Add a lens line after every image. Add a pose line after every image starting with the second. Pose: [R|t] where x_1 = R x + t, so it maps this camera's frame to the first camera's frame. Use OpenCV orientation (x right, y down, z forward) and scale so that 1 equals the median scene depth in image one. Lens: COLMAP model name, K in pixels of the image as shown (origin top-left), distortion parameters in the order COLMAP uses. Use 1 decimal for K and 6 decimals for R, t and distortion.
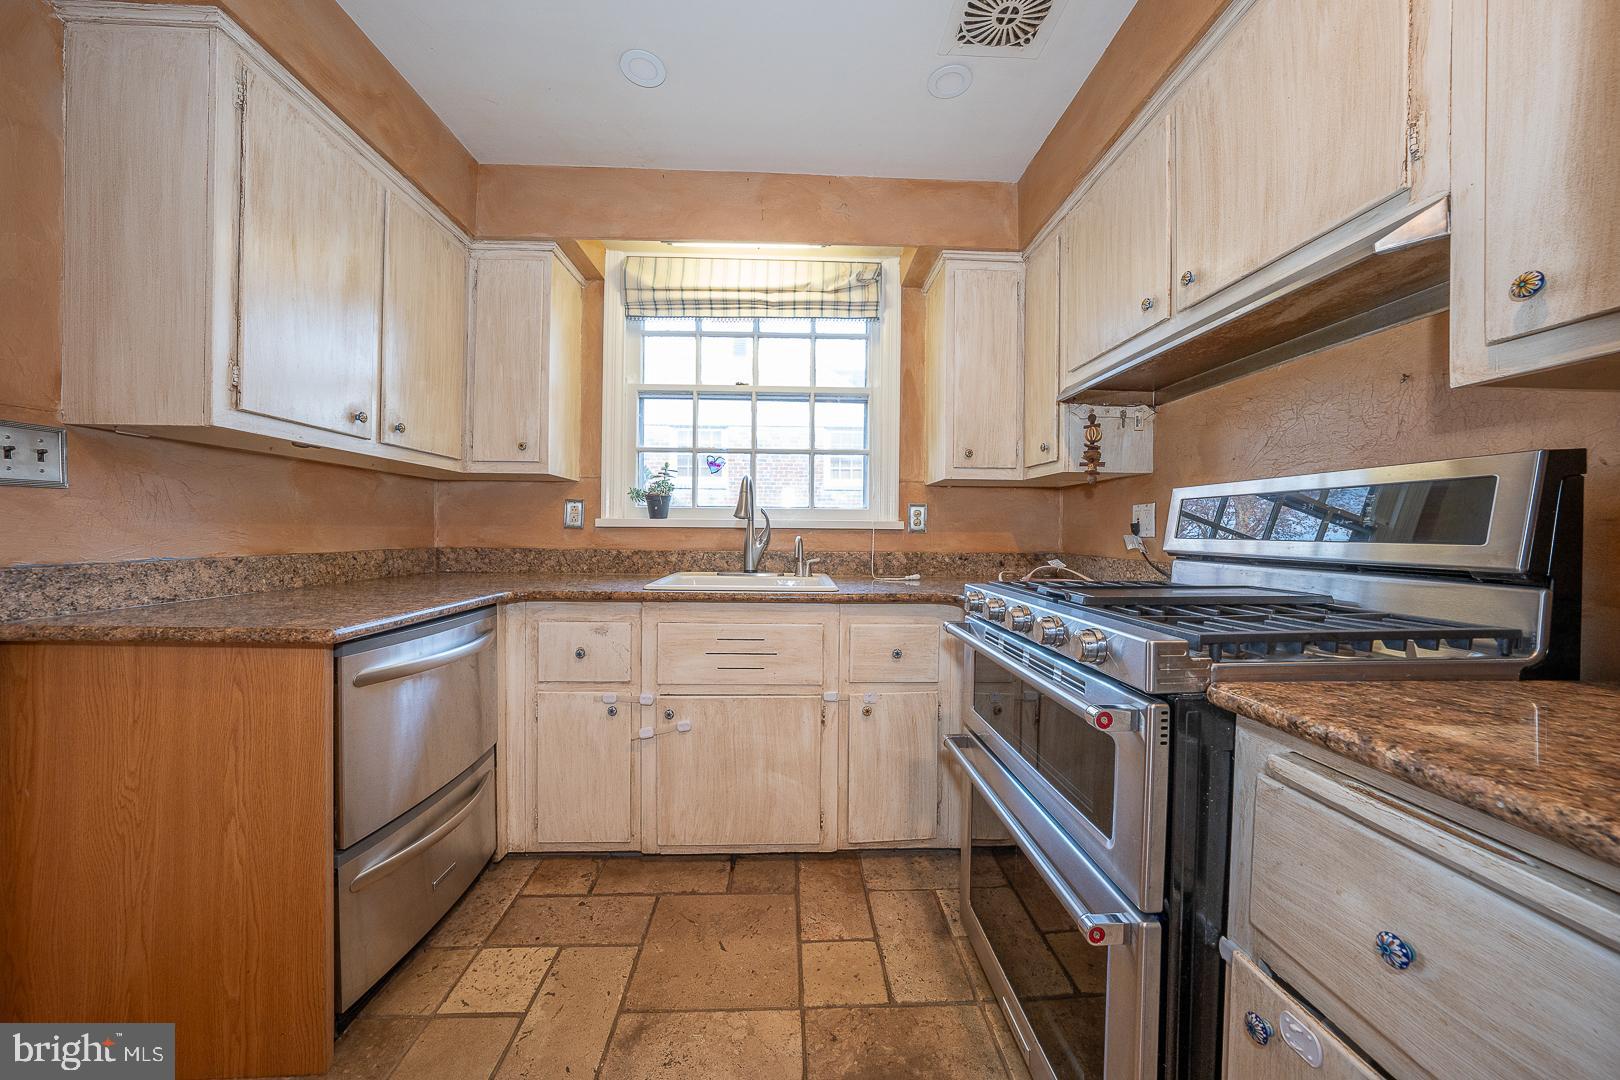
lens RADIAL K [[553.2, 0, 814.6], [0, 553.2, 538.9], [0, 0, 1]] dist [-0.023450, 0.000758]
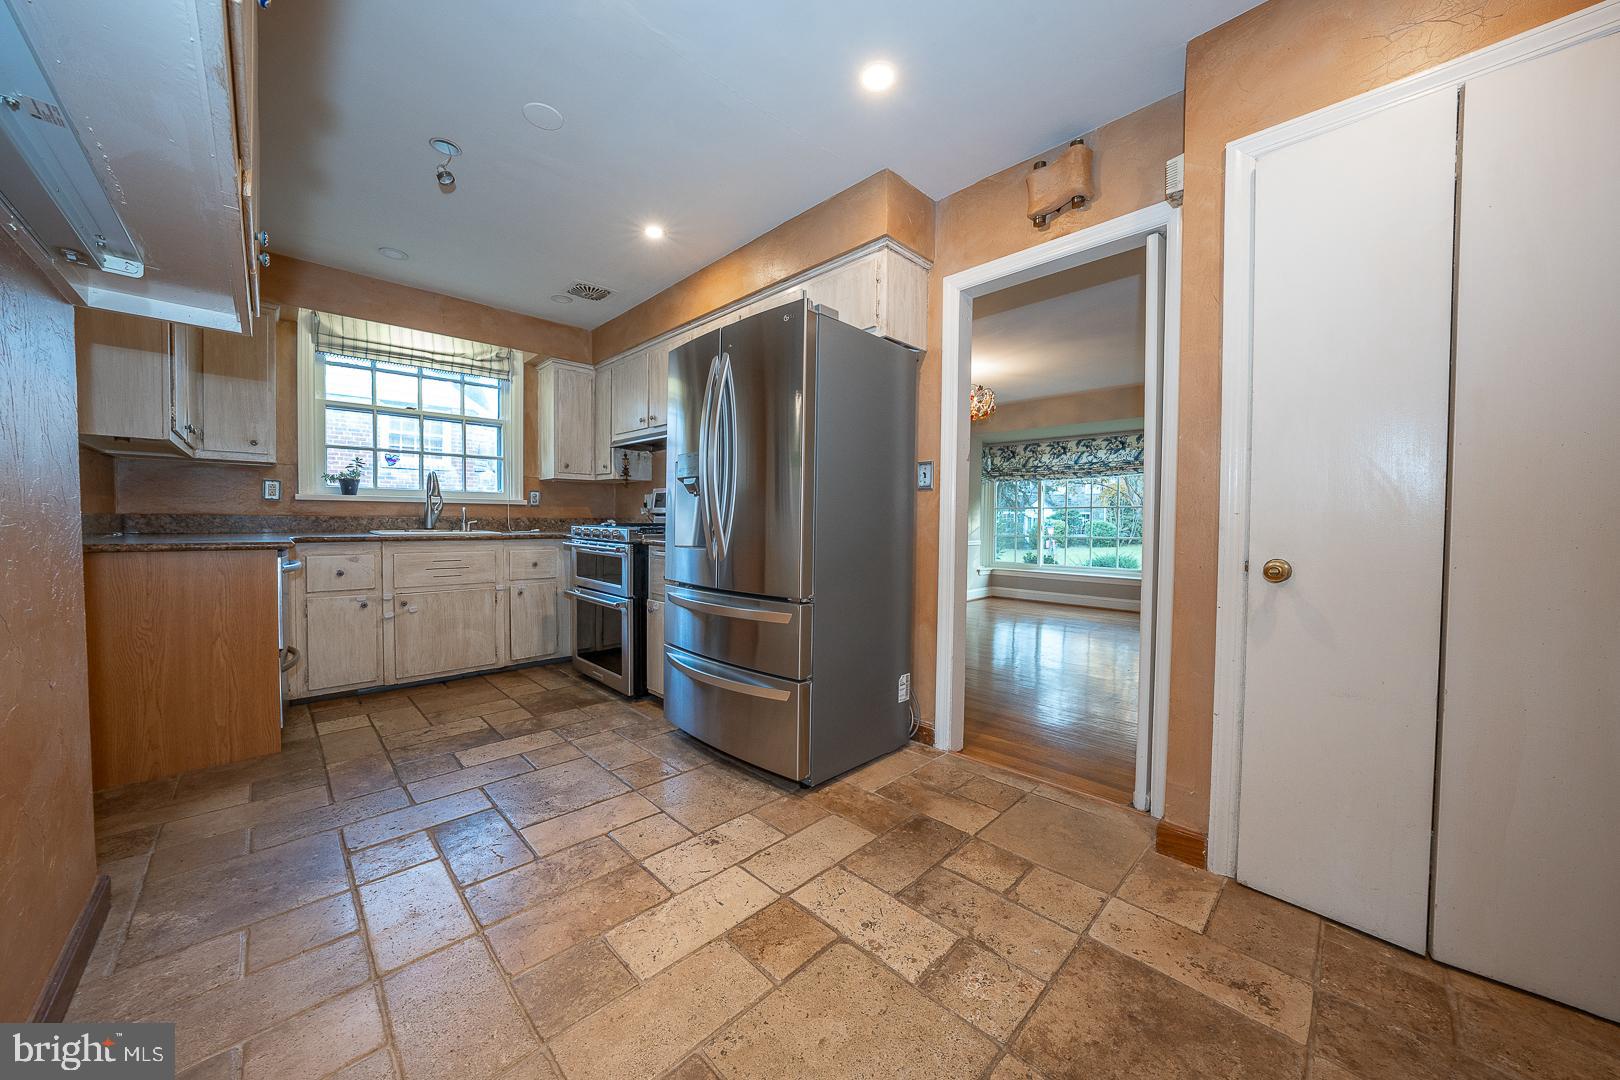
lens RADIAL K [[553.2, 0, 806.8], [0, 553.2, 532.4], [0, 0, 1]] dist [-0.023450, 0.000758]
pose [[0.741807, -0.017597, 0.670383, -0.391365], [0.006702, 0.999800, 0.018828, 0.048542], [-0.670580, -0.009474, 0.741776, -0.992383]]
